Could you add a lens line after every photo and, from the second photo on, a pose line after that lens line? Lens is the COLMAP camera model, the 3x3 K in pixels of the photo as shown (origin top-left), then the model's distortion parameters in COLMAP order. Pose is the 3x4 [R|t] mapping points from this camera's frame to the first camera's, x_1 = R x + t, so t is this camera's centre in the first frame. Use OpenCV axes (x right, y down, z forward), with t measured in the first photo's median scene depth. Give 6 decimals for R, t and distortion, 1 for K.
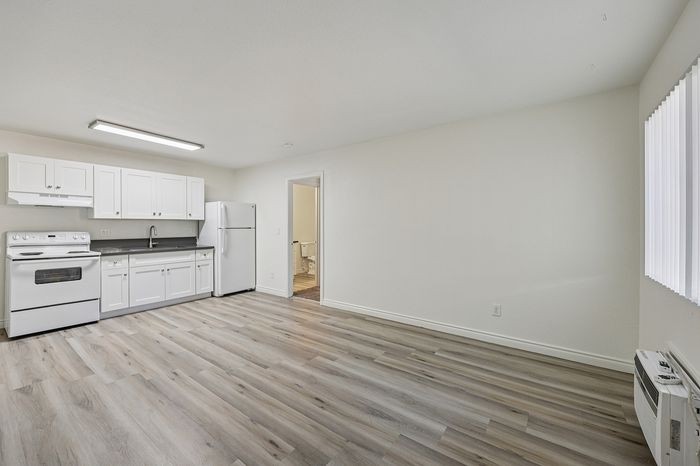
lens RADIAL K [[283.7, 0, 350.0], [0, 283.7, 233.0], [0, 0, 1]] dist [0.000003, -0.000001]
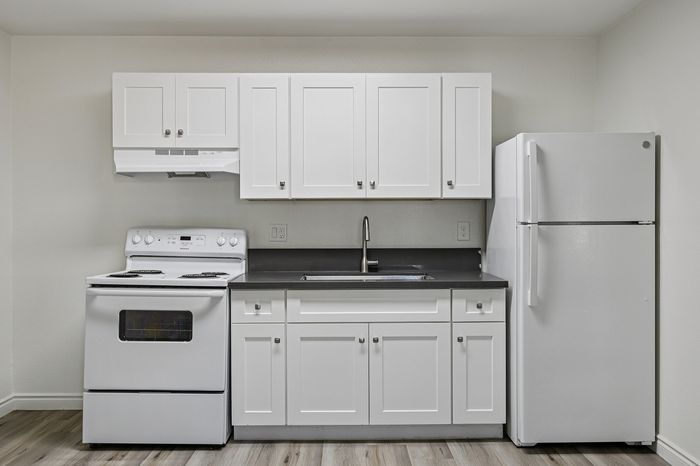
lens RADIAL K [[593.3, 0, 350.0], [0, 593.3, 233.0], [0, 0, 1]] dist [0.014474, 0.005663]
pose [[0.604892, 0.011709, -0.796222, -0.073656], [-0.020946, 0.999780, -0.001211, -0.001886], [0.796032, 0.017411, 0.605004, 0.533940]]
